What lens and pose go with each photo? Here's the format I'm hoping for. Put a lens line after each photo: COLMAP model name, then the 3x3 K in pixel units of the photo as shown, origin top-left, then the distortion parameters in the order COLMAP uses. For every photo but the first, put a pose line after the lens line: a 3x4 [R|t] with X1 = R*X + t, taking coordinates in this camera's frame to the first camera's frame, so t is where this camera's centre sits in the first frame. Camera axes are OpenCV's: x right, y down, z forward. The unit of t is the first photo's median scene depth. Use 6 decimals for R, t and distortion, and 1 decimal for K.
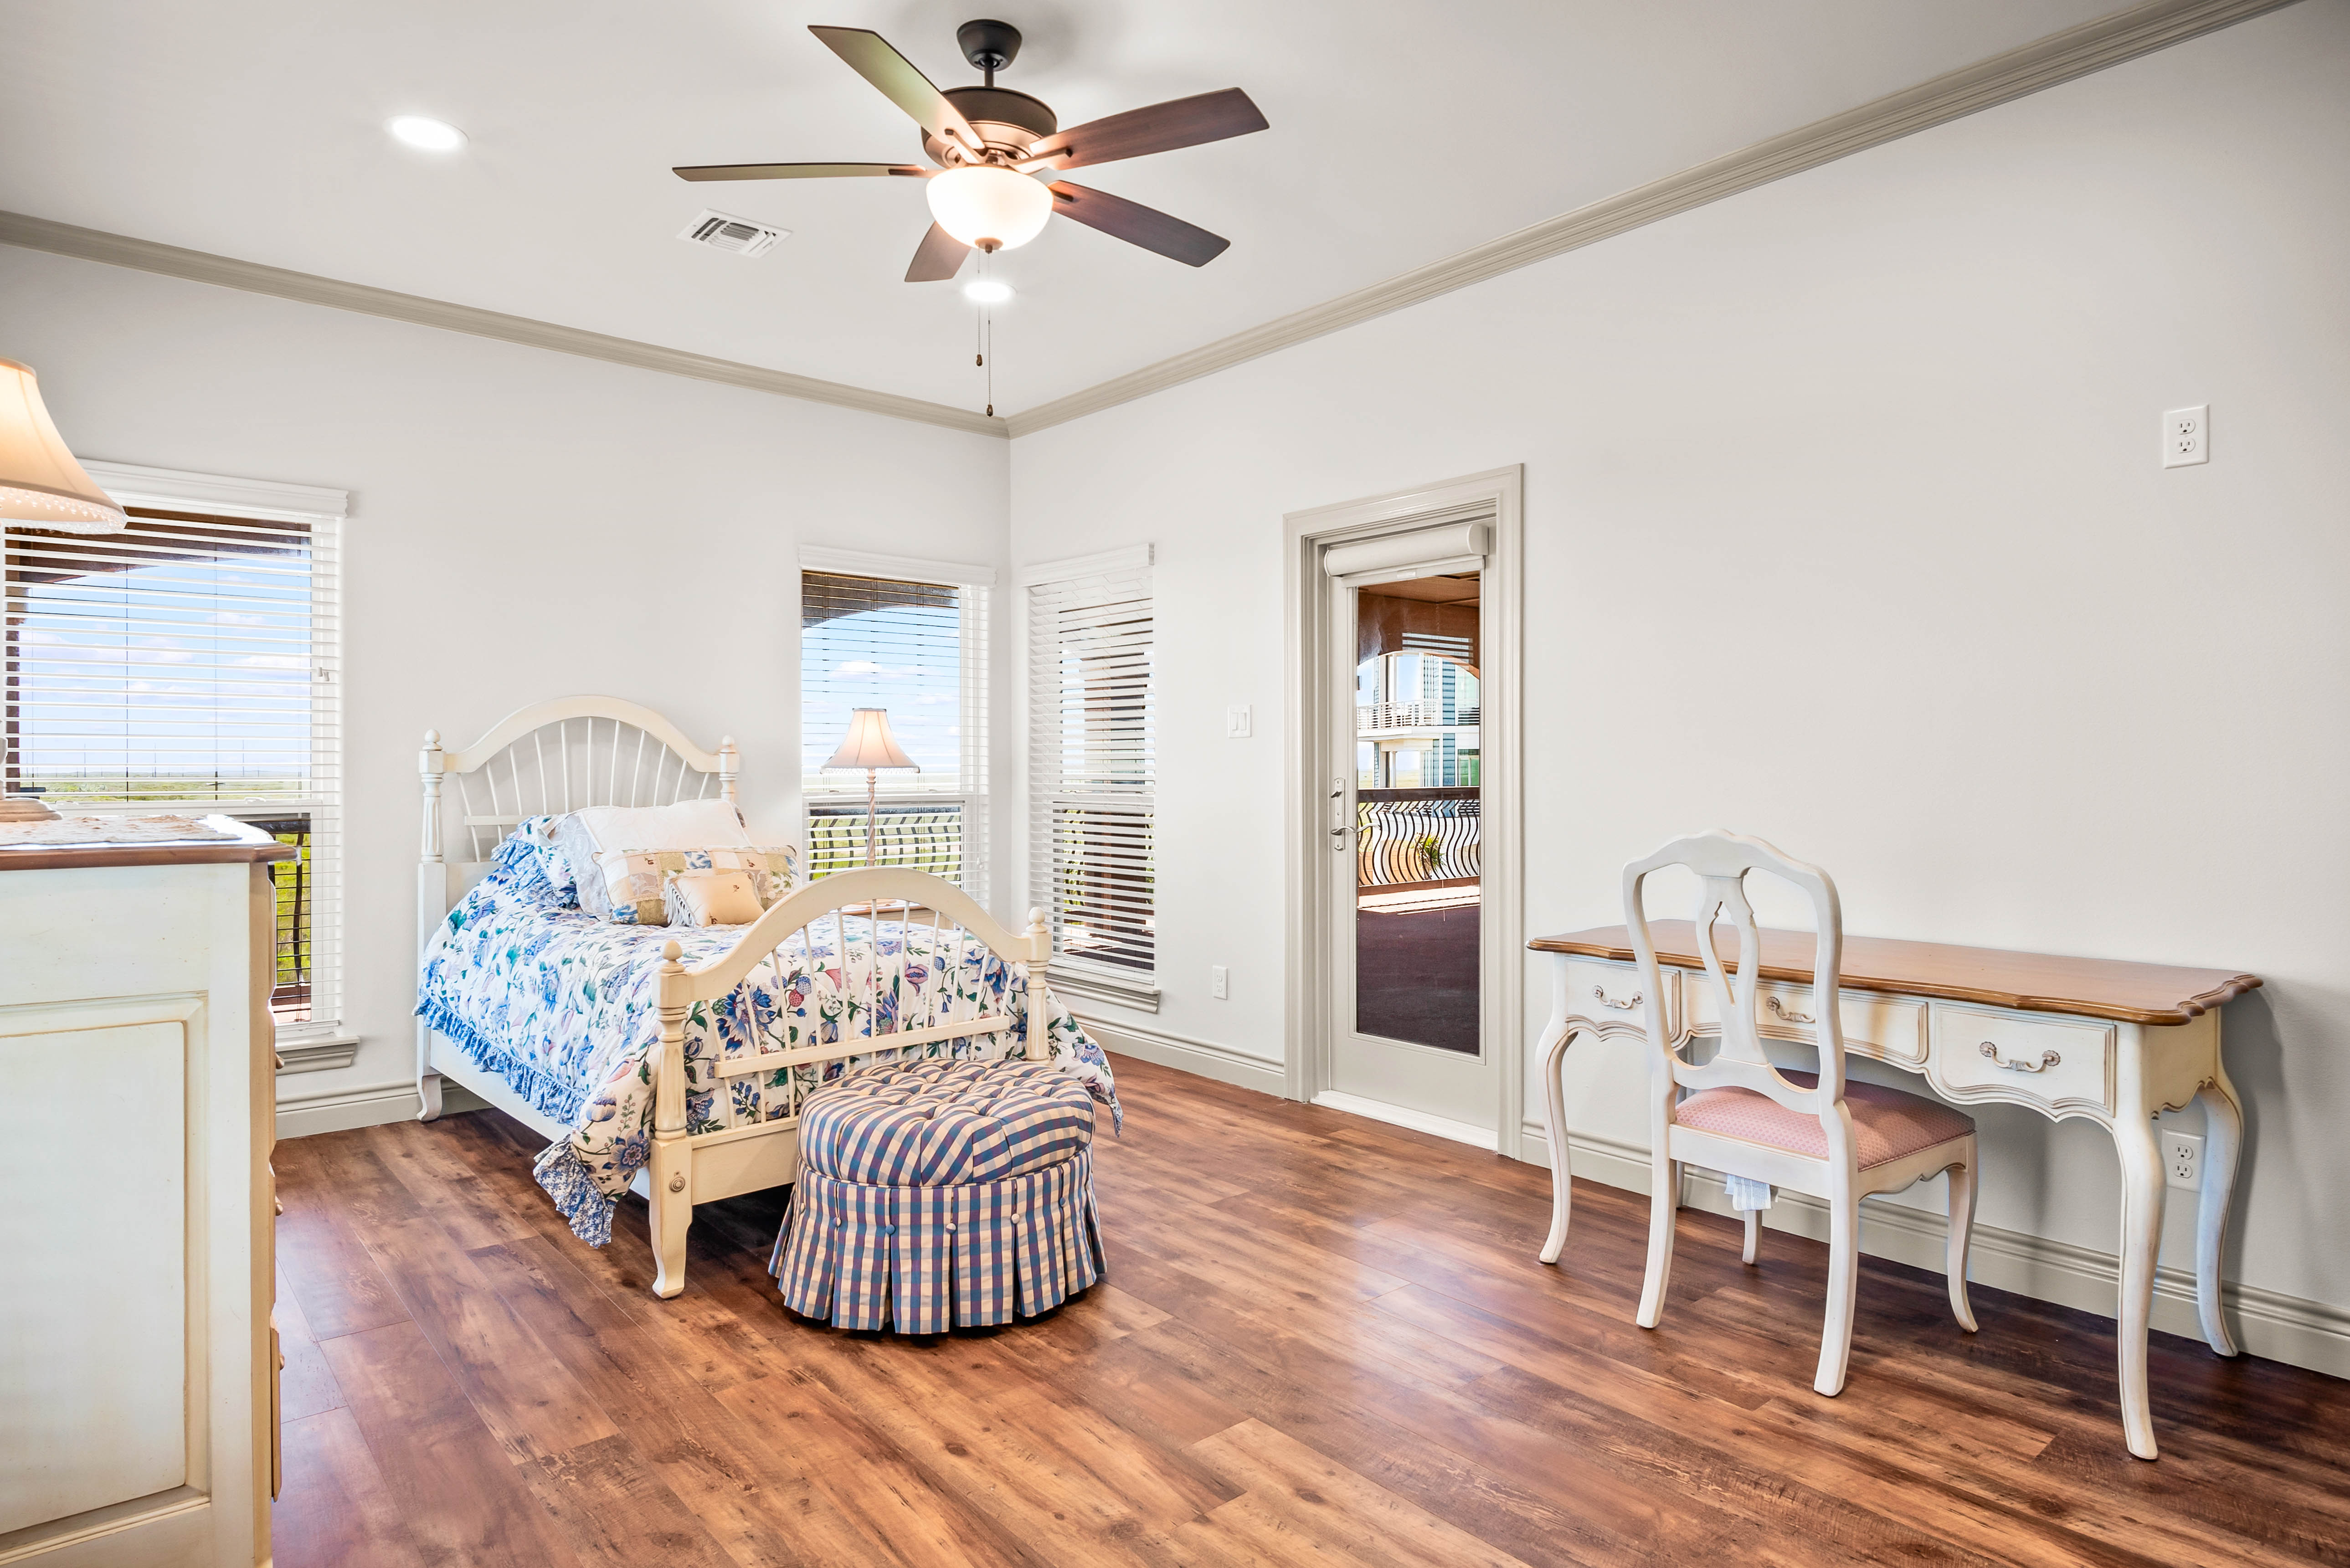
lens RADIAL K [[1312.6, 0, 1175.0], [0, 1312.6, 784.0], [0, 0, 1]] dist [-0.000465, -0.000844]
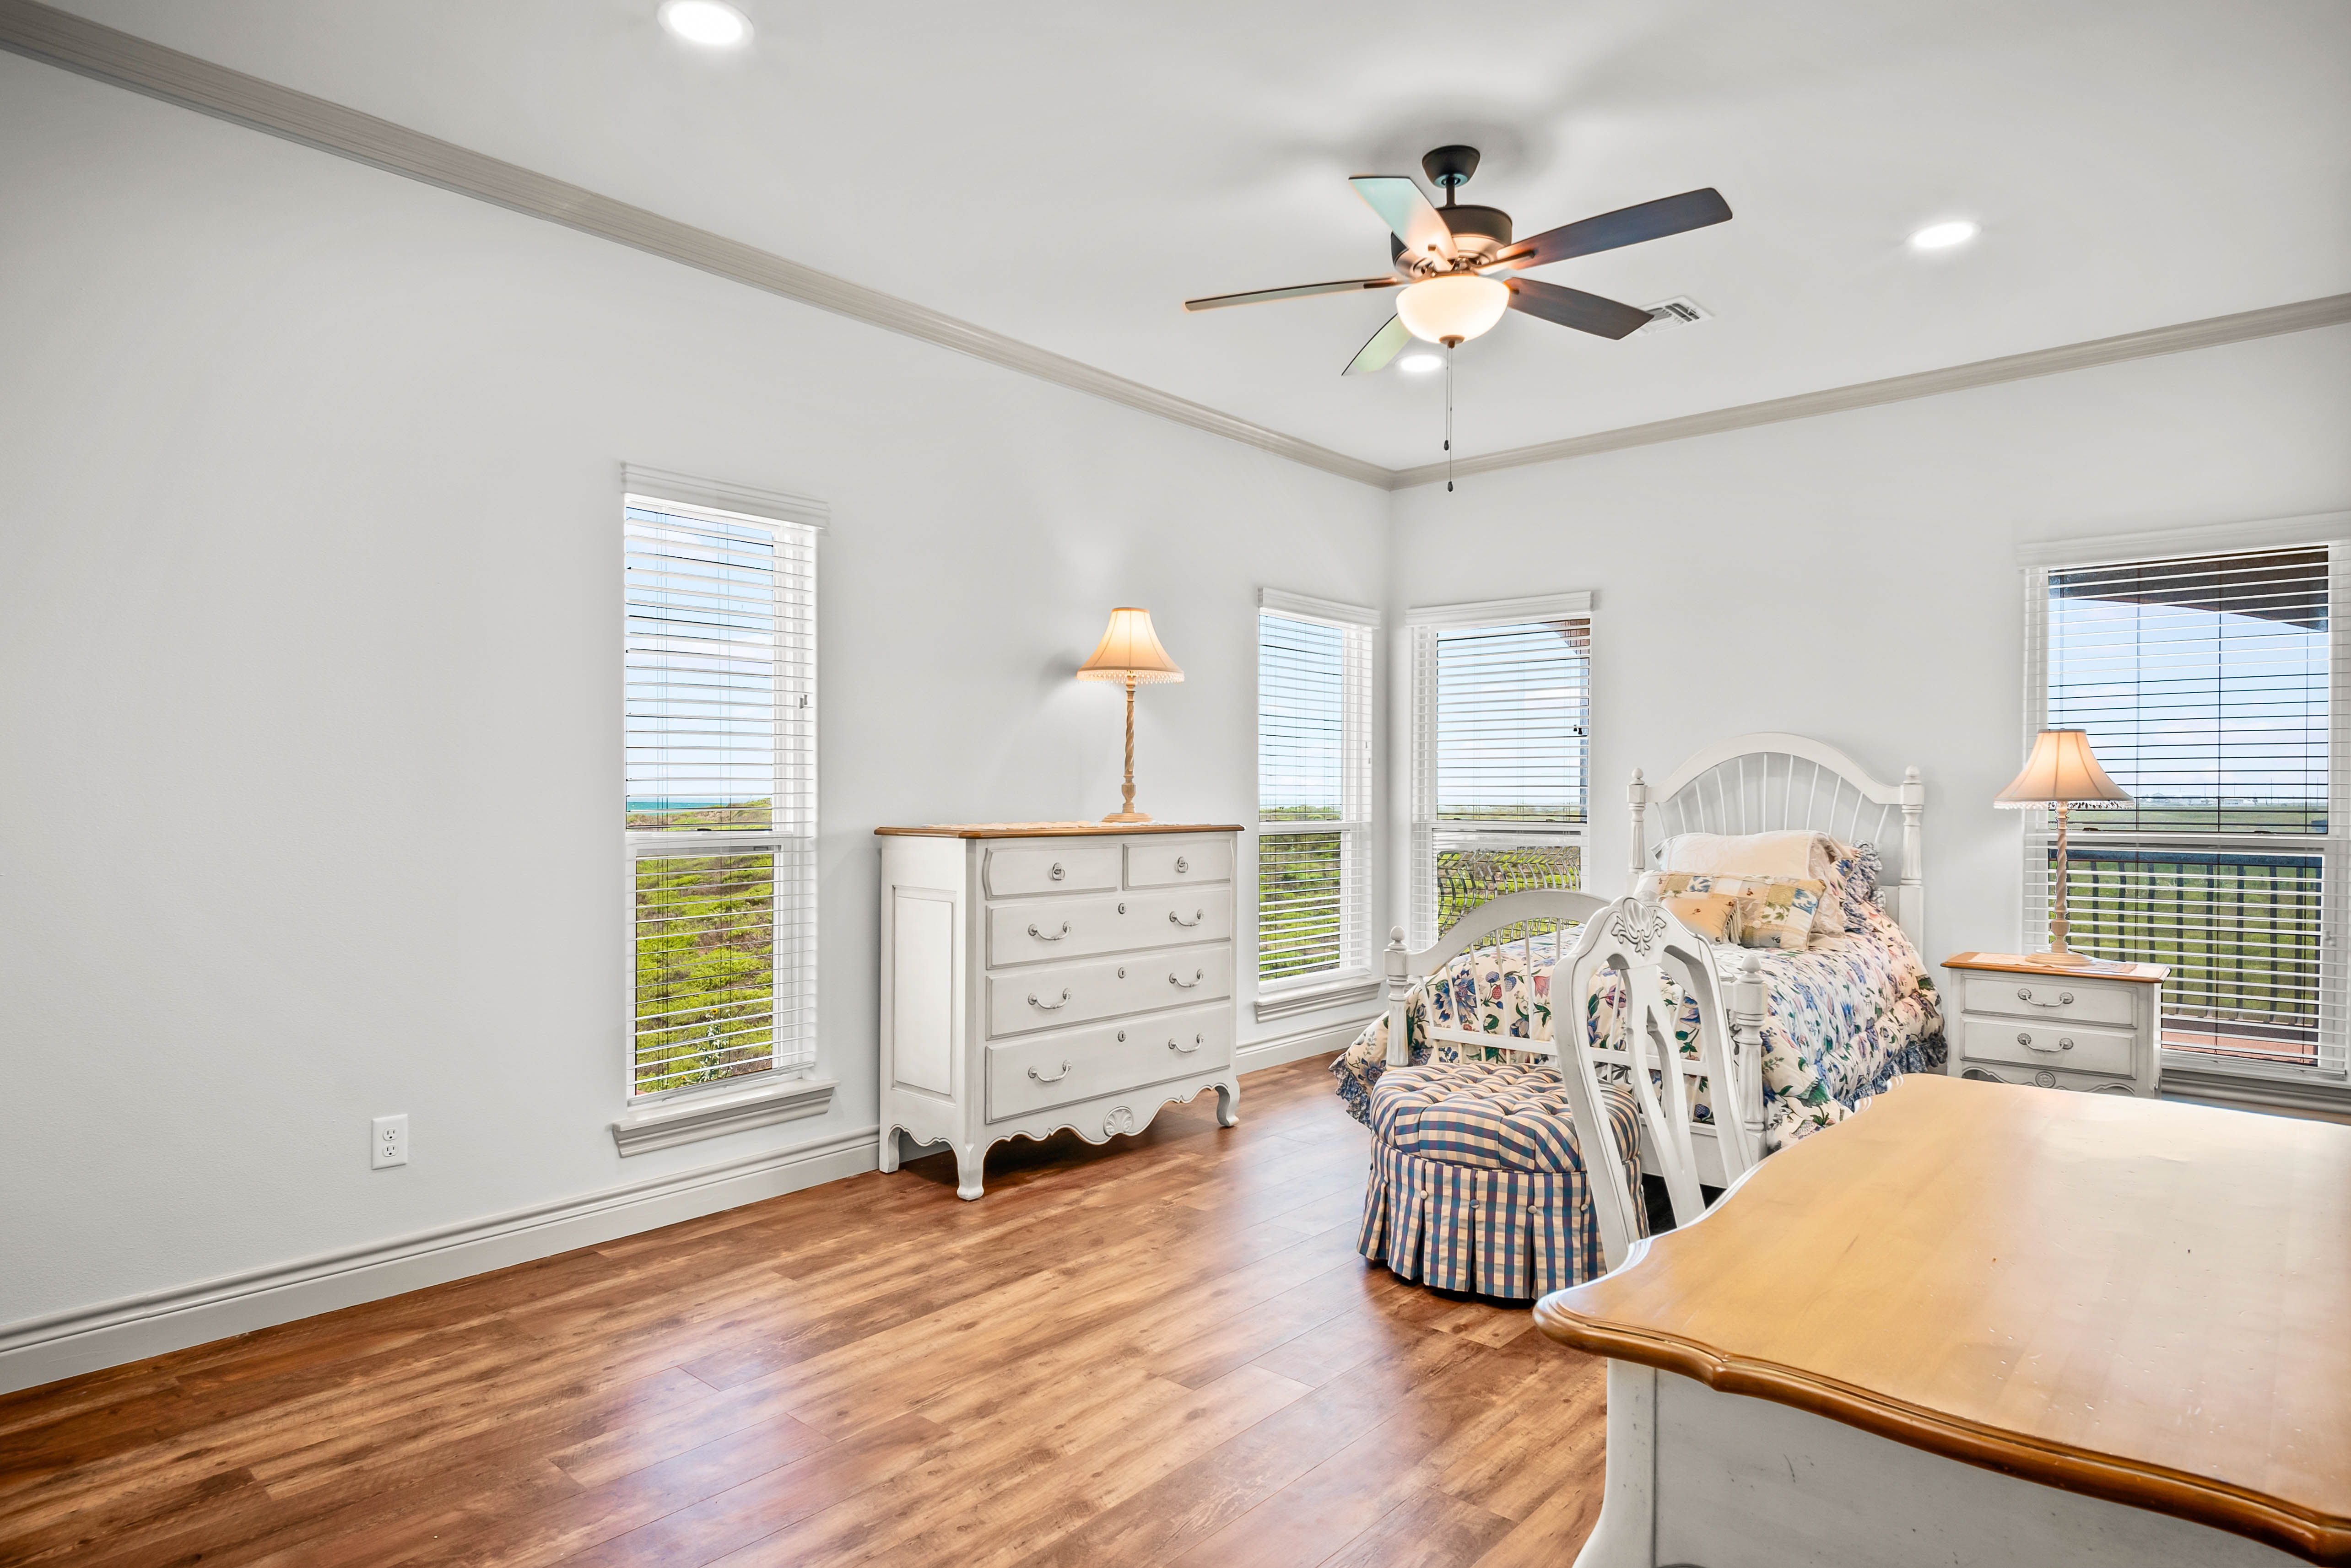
lens RADIAL K [[1273.7, 0, 1175.5], [0, 1273.7, 784.0], [0, 0, 1]] dist [-0.042155, 0.000102]
pose [[0.144364, -0.003668, -0.989518, 0.913497], [-0.014140, 0.999883, -0.005769, -0.019547], [0.989424, 0.014825, 0.144295, 0.594159]]
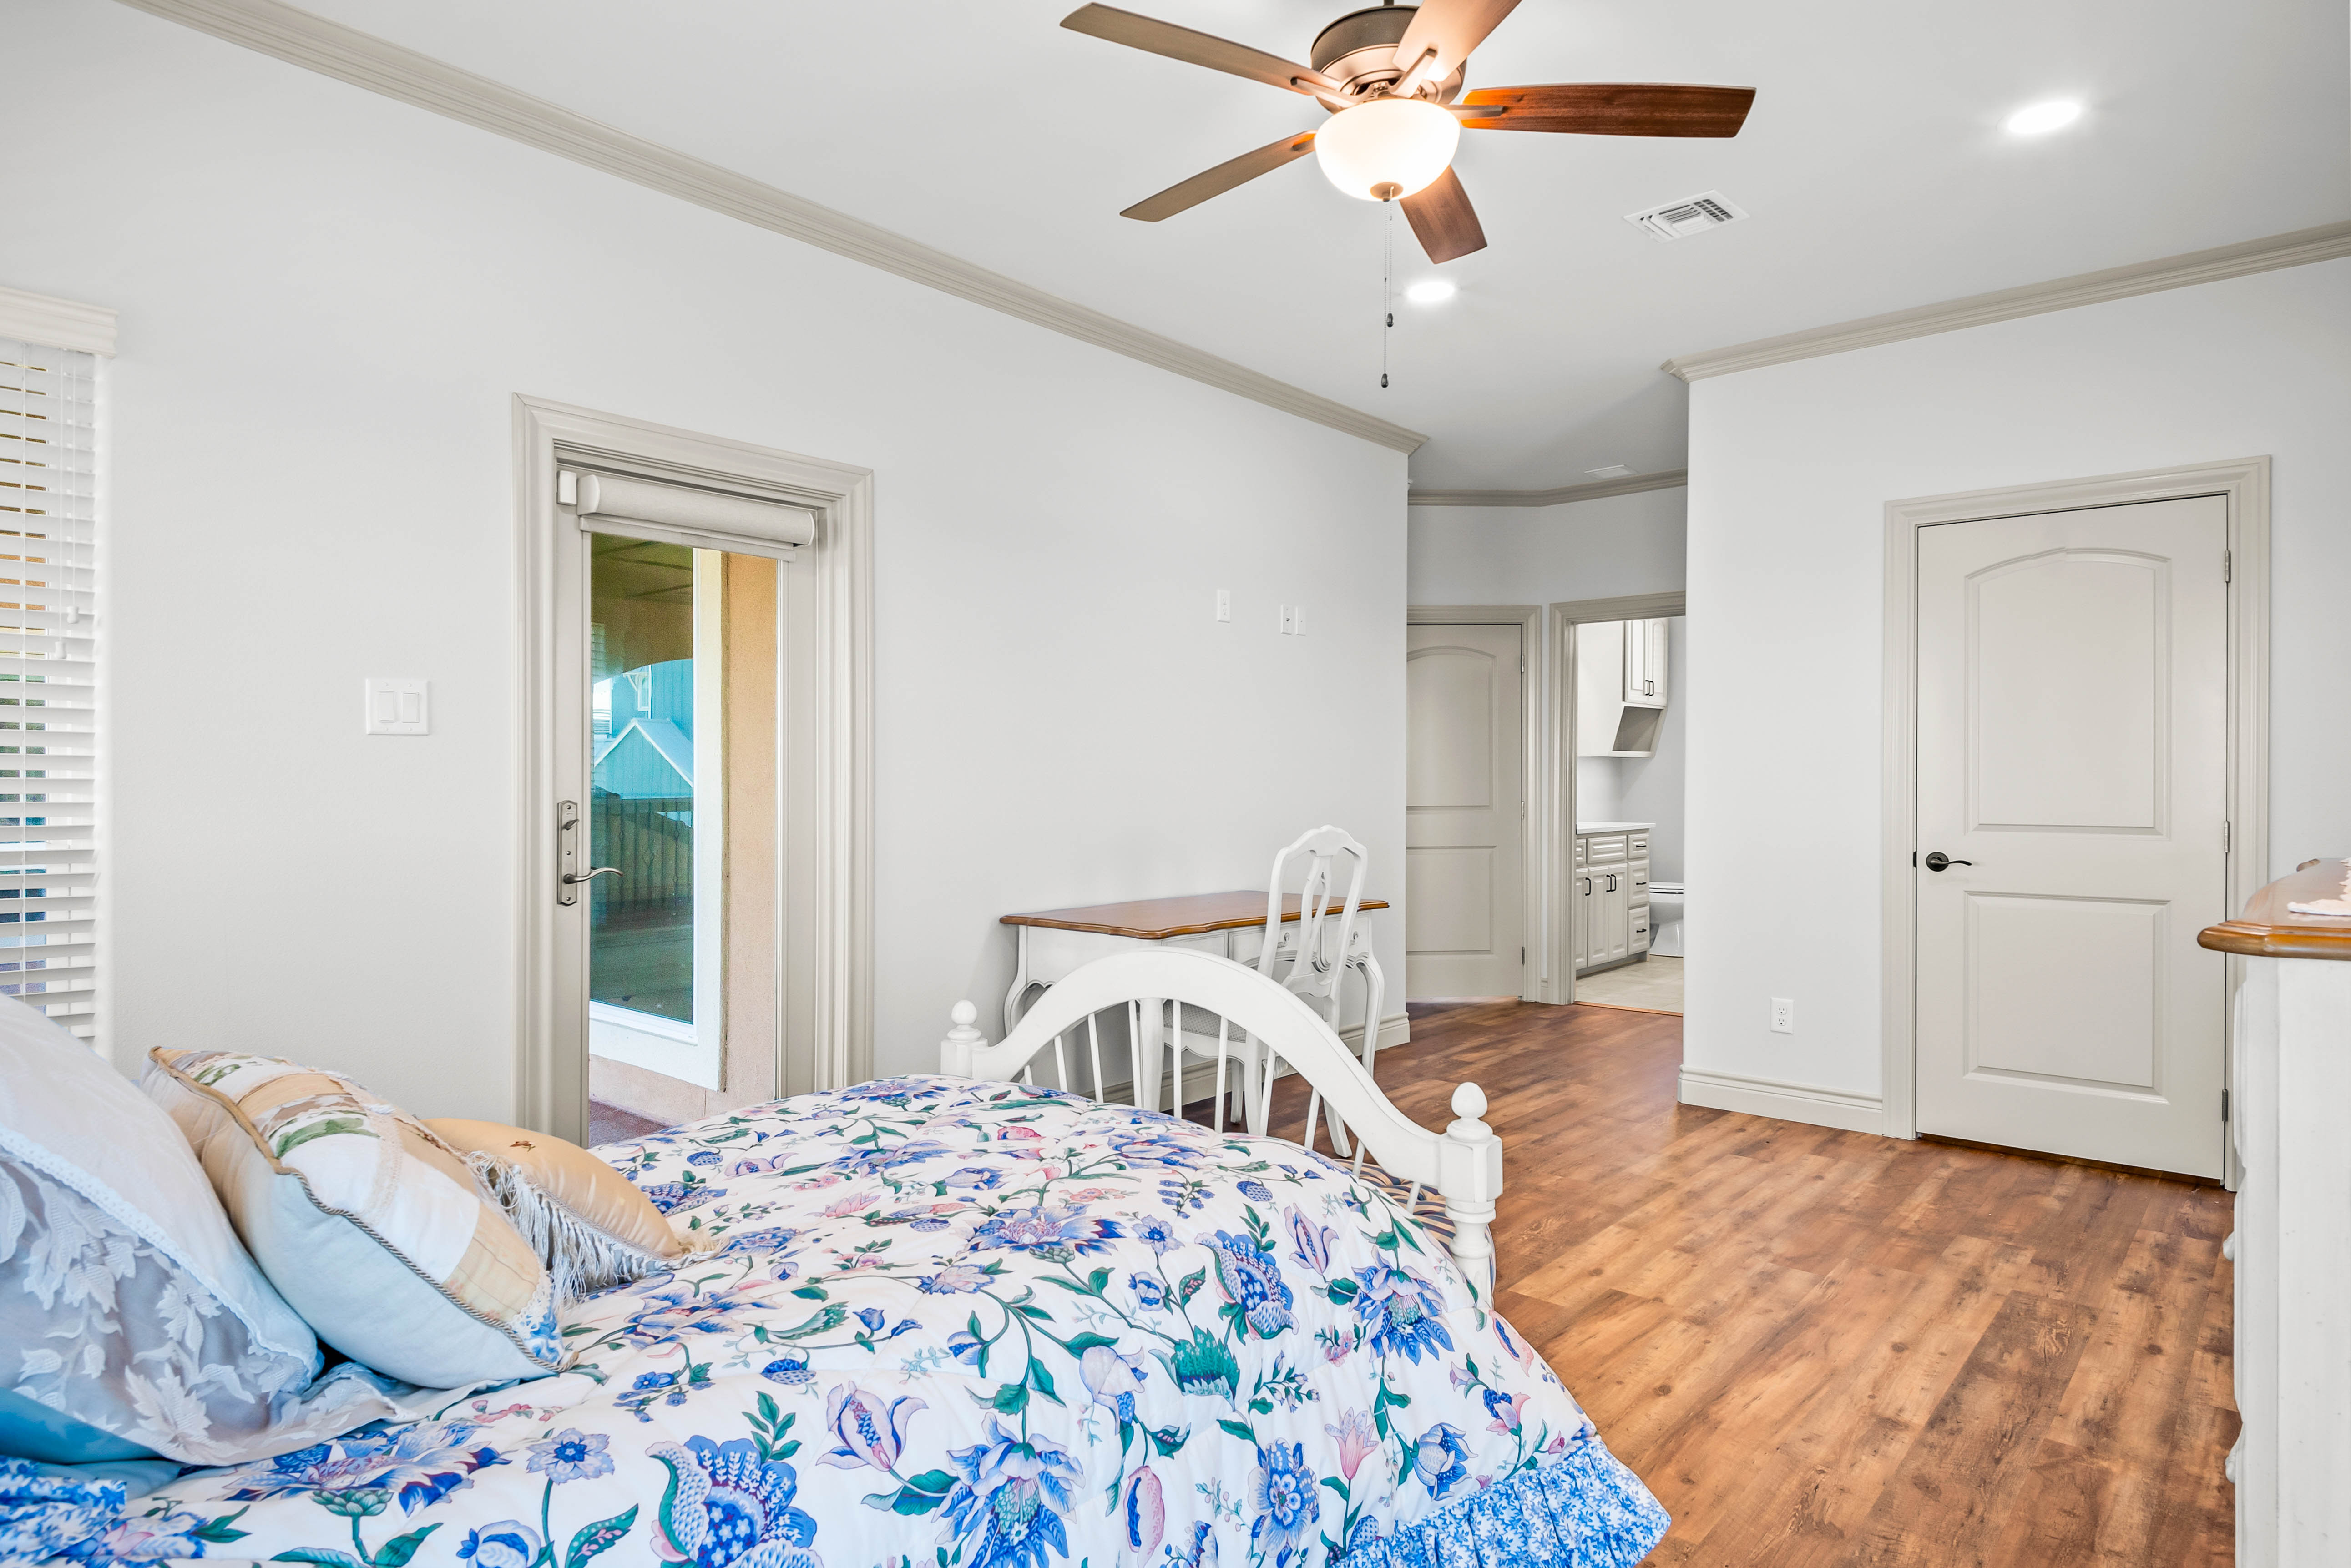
lens RADIAL K [[1318.4, 0, 1175.5], [0, 1318.4, 784.0], [0, 0, 1]] dist [-0.004102, -0.000592]
pose [[-0.146730, 0.001118, 0.989176, -0.971119], [0.010783, 0.999942, 0.000470, -0.017596], [-0.989118, 0.010735, -0.146733, 1.245154]]
